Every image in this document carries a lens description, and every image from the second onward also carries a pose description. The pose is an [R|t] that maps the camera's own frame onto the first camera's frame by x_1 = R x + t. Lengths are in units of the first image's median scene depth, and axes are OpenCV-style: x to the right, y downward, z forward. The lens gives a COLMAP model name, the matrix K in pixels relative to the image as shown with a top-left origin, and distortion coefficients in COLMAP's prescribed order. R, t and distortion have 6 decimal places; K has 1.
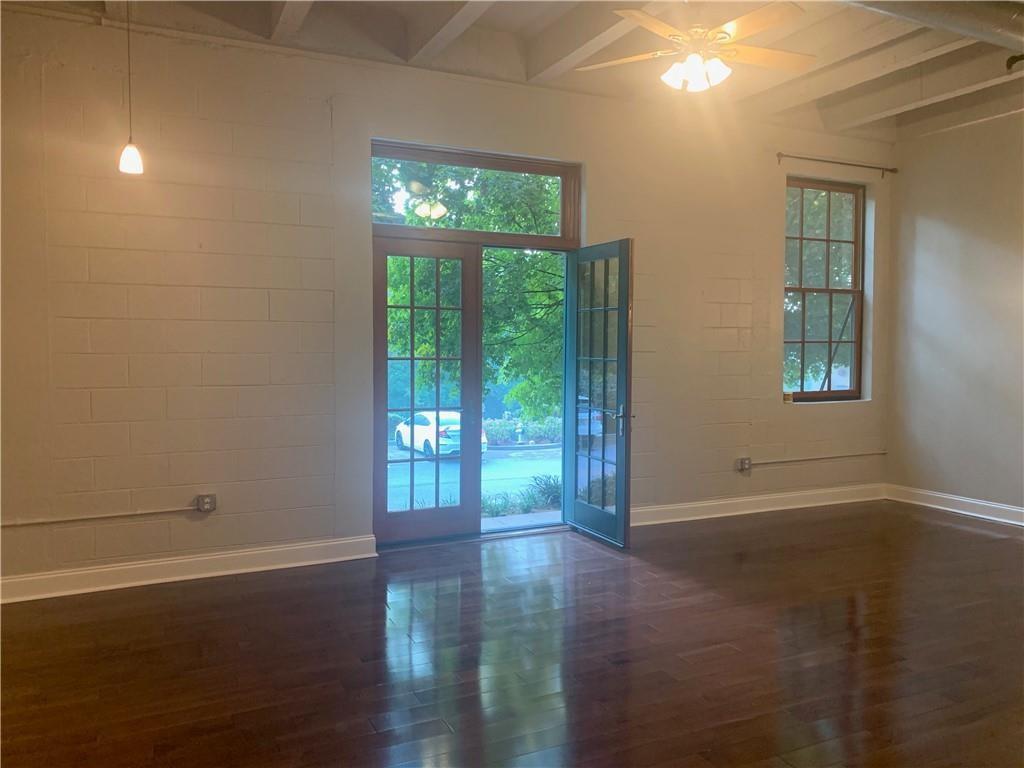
lens RADIAL K [[788.3, 0, 507.1], [0, 788.3, 378.3], [0, 0, 1]] dist [0.091220, -0.126554]
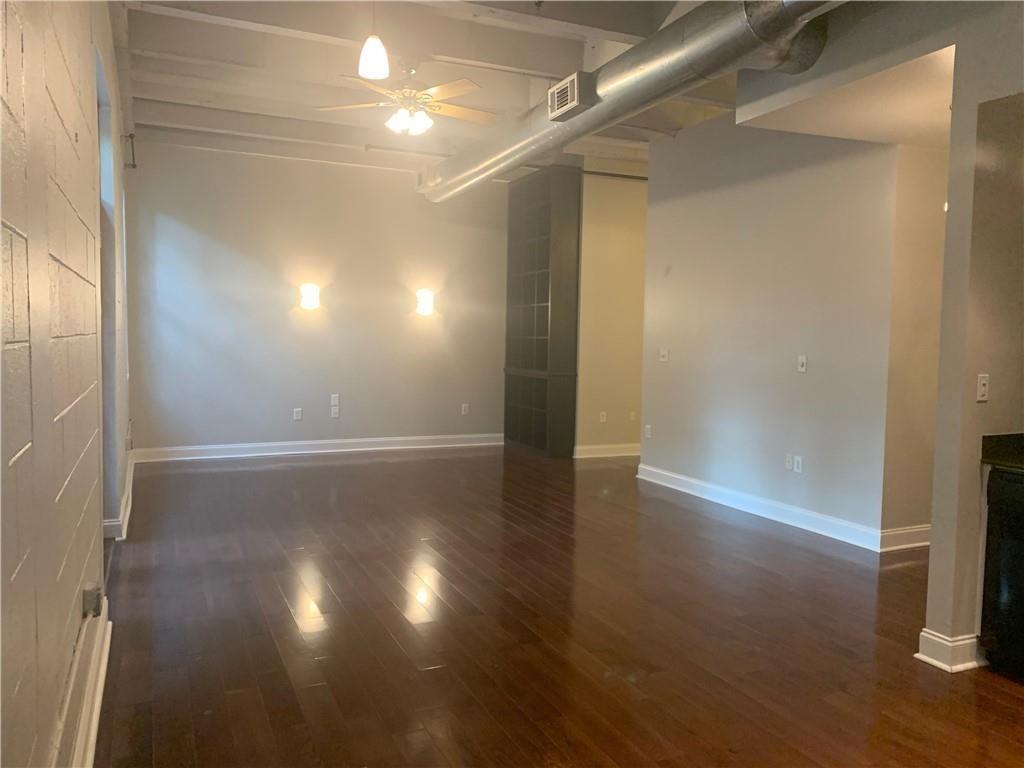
lens RADIAL K [[788.3, 0, 507.1], [0, 788.3, 378.3], [0, 0, 1]] dist [0.091220, -0.126554]
pose [[0.028909, -0.057112, 0.997949, -0.614737], [0.027132, 0.998043, 0.056331, -0.014151], [-0.999214, 0.025448, 0.030402, 0.457834]]
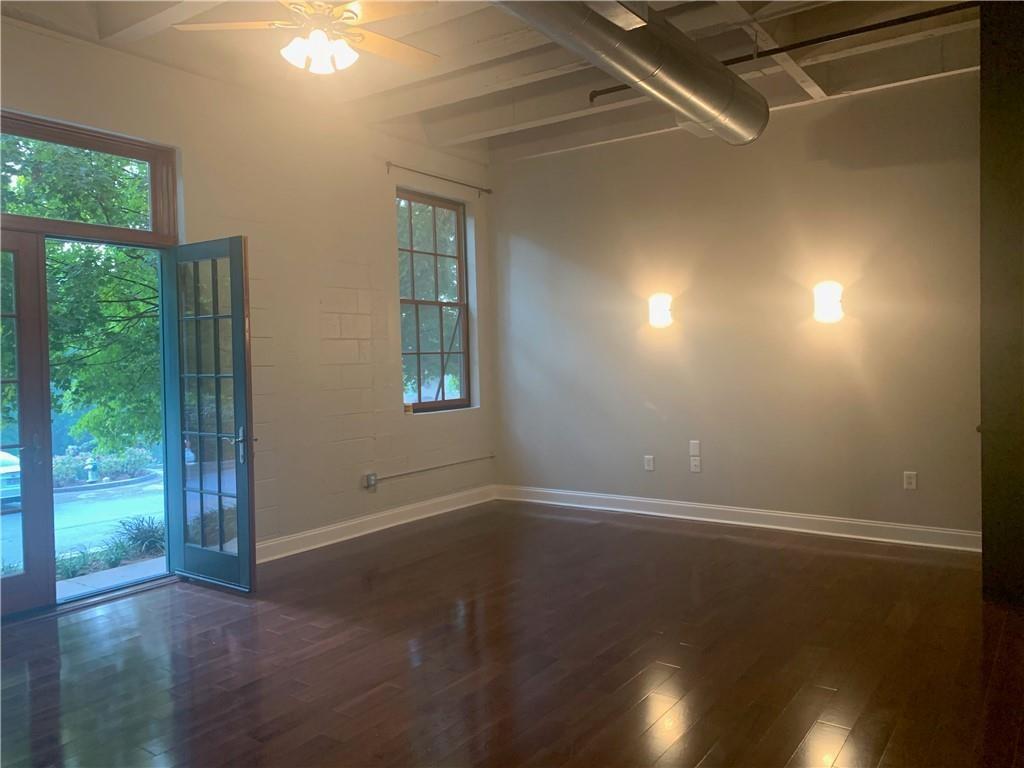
lens RADIAL K [[788.3, 0, 507.1], [0, 788.3, 378.3], [0, 0, 1]] dist [0.091220, -0.126554]
pose [[0.874162, -0.035140, 0.484362, -0.016337], [0.046002, 0.998886, -0.010554, 0.001849], [-0.483451, 0.031508, 0.874804, 0.071631]]
